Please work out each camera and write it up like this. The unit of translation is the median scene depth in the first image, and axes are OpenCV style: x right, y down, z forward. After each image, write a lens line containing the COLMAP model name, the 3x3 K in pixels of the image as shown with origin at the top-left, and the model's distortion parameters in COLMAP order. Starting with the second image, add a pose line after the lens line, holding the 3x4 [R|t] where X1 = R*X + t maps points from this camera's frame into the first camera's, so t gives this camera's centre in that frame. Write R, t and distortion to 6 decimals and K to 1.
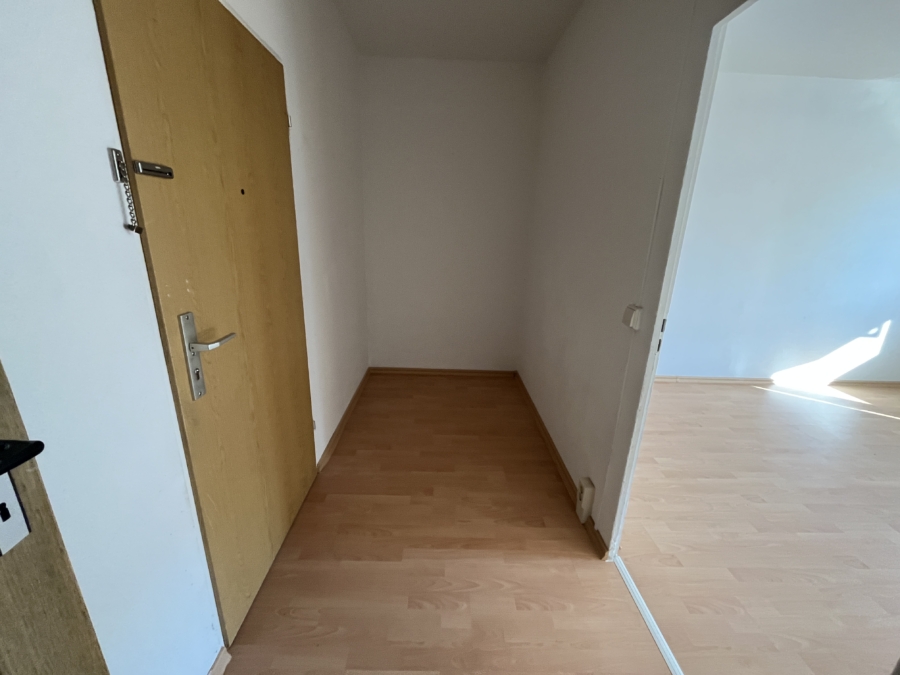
lens RADIAL K [[354.0, 0, 450.0], [0, 354.0, 337.5], [0, 0, 1]] dist [0.000001, 0.000108]
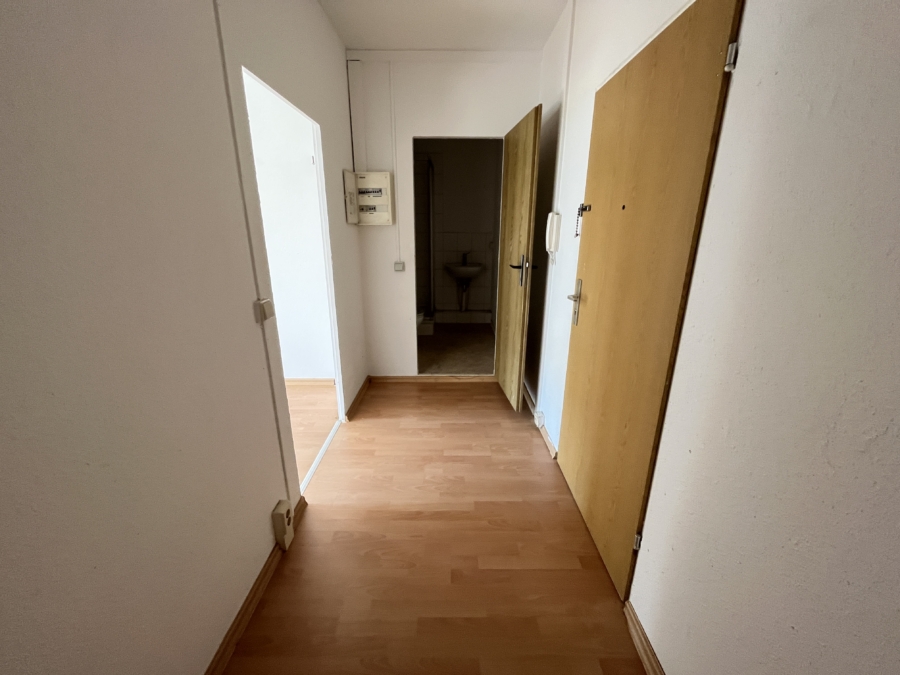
lens RADIAL K [[365.0, 0, 449.1], [0, 365.0, 336.6], [0, 0, 1]] dist [-0.002049, -0.000198]
pose [[-0.999133, -0.041301, 0.005178, -0.030293], [-0.031747, 0.836574, 0.546934, -0.517073], [-0.026921, 0.546295, -0.837160, 1.656729]]
